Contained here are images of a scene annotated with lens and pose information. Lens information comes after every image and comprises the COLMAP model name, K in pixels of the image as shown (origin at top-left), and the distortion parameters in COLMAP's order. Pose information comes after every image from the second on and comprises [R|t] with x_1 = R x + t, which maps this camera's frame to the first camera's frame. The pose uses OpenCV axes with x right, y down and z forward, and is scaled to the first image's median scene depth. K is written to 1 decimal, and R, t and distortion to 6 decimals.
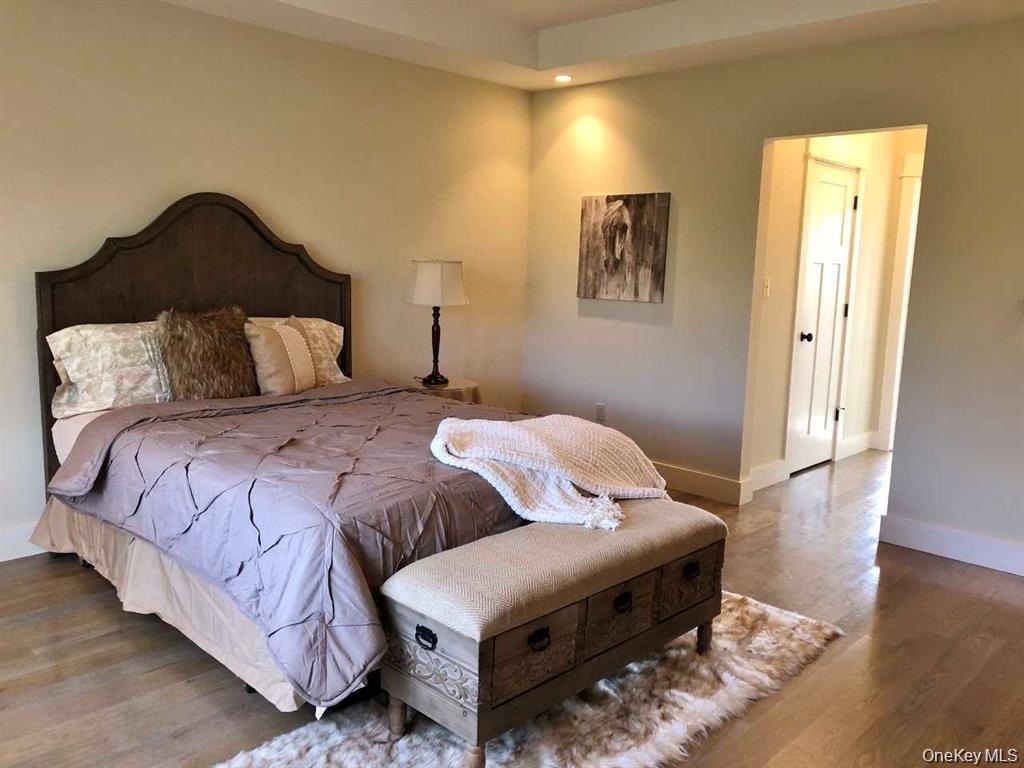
lens RADIAL K [[837.4, 0, 506.0], [0, 837.4, 376.3], [0, 0, 1]] dist [0.069946, -0.091308]
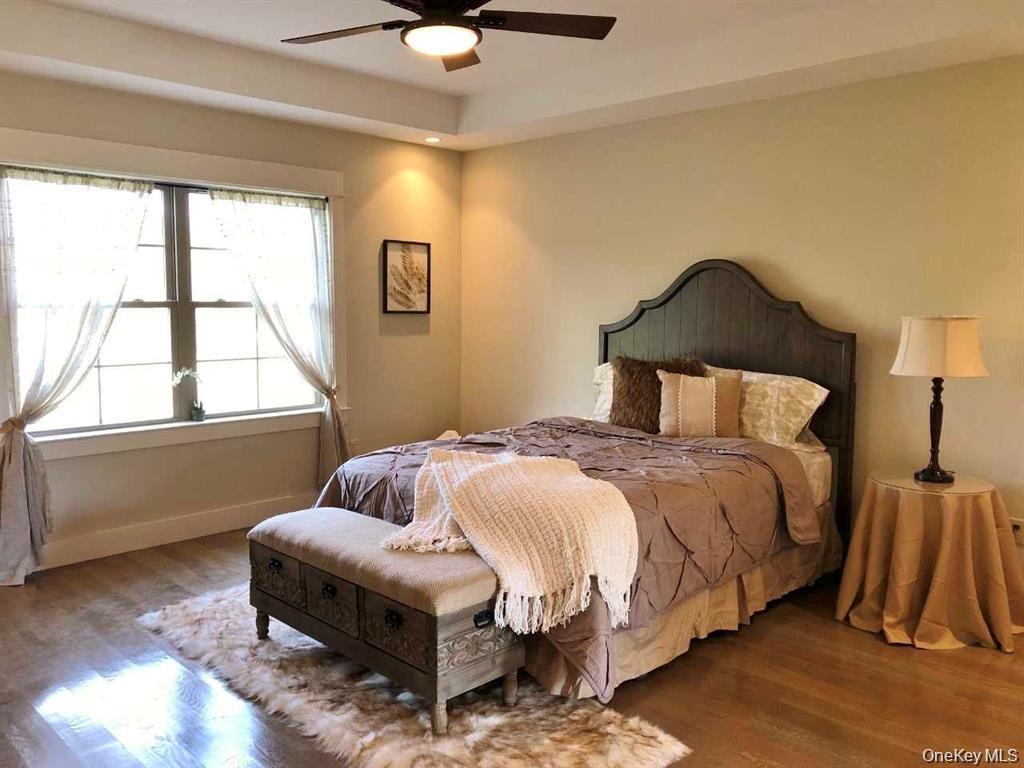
lens RADIAL K [[837.4, 0, 504.5], [0, 837.4, 389.3], [0, 0, 1]] dist [0.069946, -0.091308]
pose [[-0.026233, 0.075877, -0.996772, 0.868758], [-0.147333, 0.985933, 0.078929, -0.097465], [0.988739, 0.148928, -0.014685, 0.810420]]
